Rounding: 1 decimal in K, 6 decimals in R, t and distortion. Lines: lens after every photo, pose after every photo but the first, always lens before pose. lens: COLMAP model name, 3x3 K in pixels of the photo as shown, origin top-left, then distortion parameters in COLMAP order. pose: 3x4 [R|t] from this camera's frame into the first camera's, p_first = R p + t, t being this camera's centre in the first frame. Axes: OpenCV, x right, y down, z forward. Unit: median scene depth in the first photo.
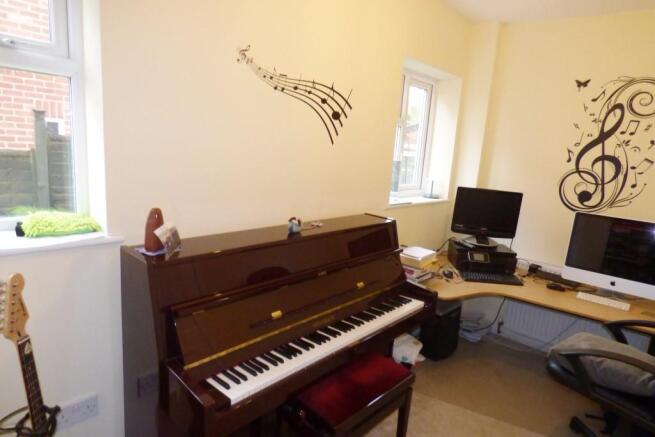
lens RADIAL K [[400.4, 0, 327.7], [0, 400.4, 216.9], [0, 0, 1]] dist [-0.000564, -0.000192]
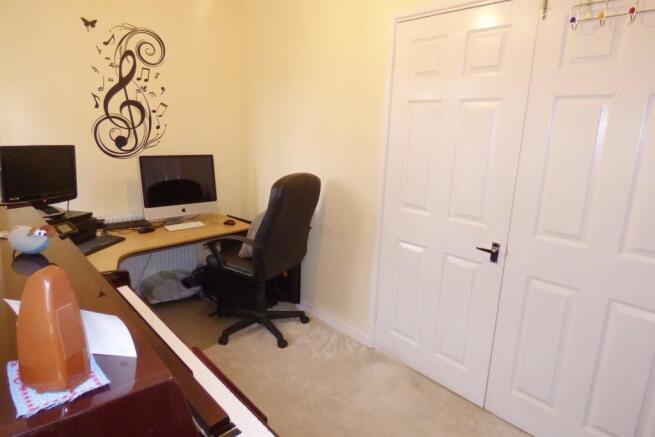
lens RADIAL K [[400.4, 0, 327.2], [0, 400.4, 222.0], [0, 0, 1]] dist [-0.000564, -0.000192]
pose [[0.113882, -0.297046, 0.948048, -0.353571], [0.153286, 0.948083, 0.278644, -0.062890], [-0.981598, 0.113590, 0.153503, 0.357085]]
